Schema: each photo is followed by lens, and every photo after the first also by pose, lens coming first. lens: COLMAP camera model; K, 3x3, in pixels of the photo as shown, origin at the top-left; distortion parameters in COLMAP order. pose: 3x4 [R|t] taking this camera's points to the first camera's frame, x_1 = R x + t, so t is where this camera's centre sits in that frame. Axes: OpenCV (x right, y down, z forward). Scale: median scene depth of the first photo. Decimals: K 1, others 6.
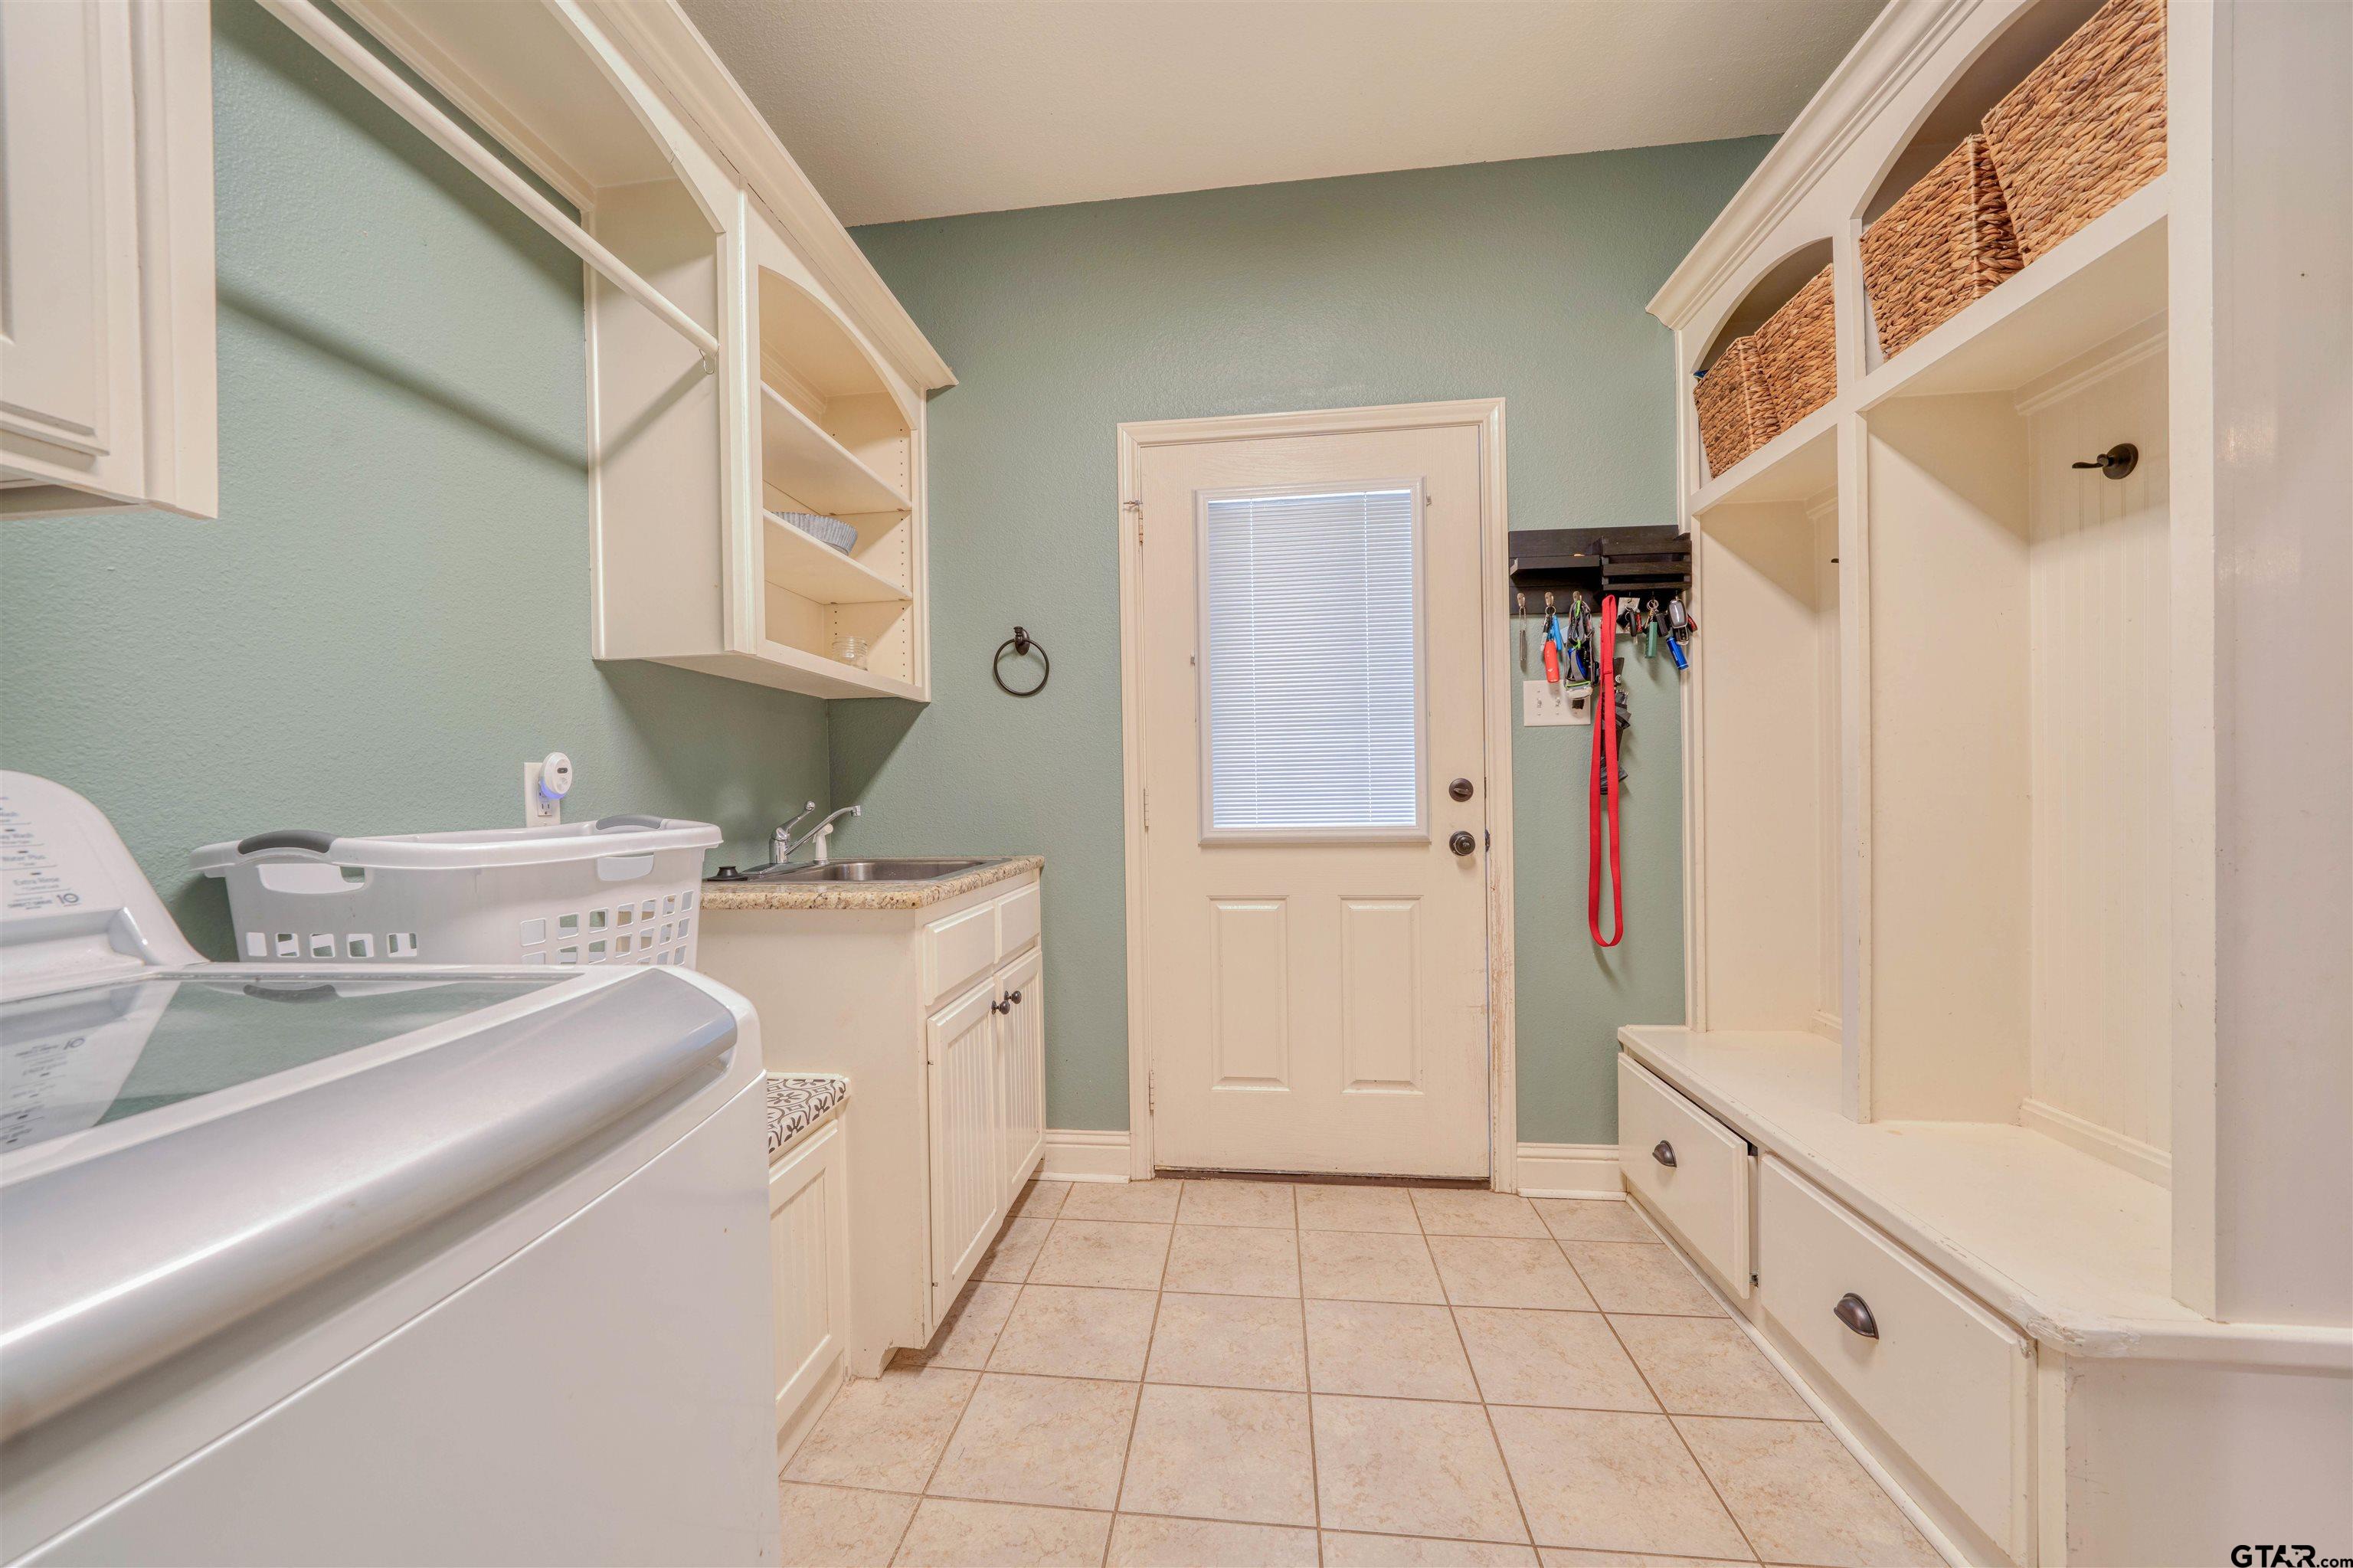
lens RADIAL K [[900.6, 0, 1175.1], [0, 900.6, 799.7], [0, 0, 1]] dist [-0.008723, 0.000164]
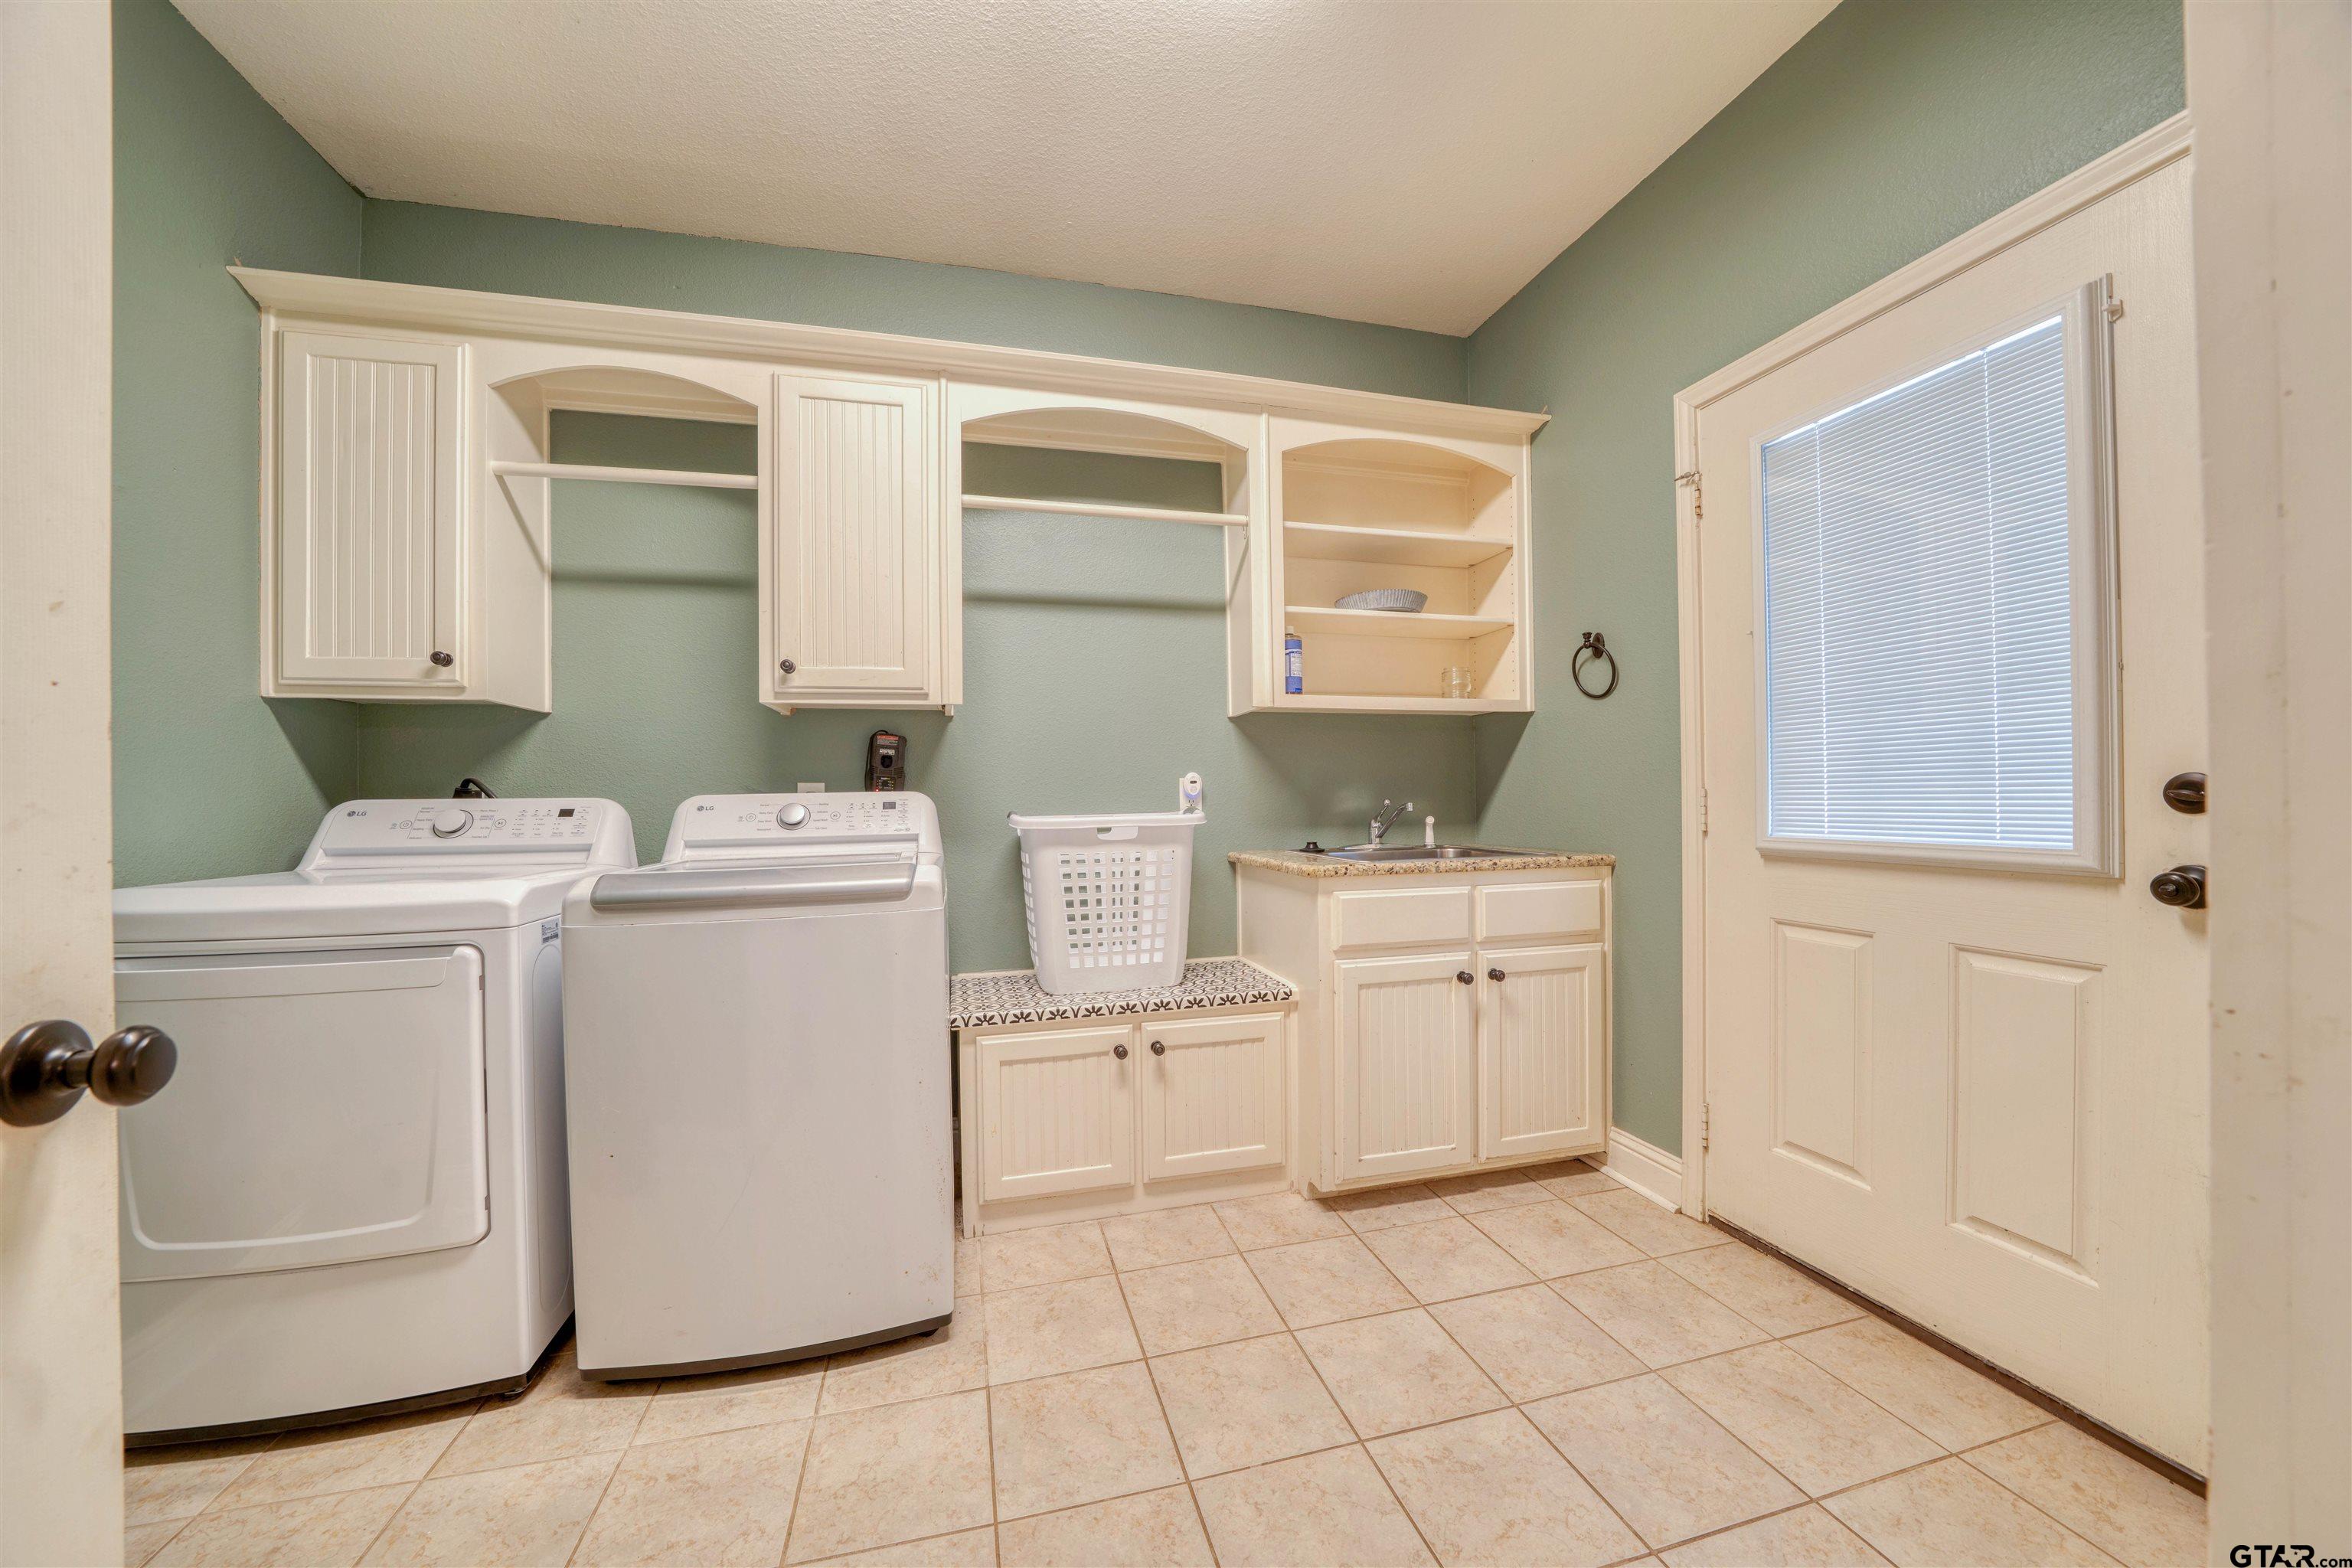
lens RADIAL K [[821.6, 0, 1152.5], [0, 821.6, 801.6], [0, 0, 1]] dist [-0.033794, 0.004402]
pose [[0.351744, 0.015445, -0.935969, 0.544855], [-0.000830, 0.999869, 0.016188, -0.012712], [0.936096, -0.004917, 0.351710, 0.208412]]
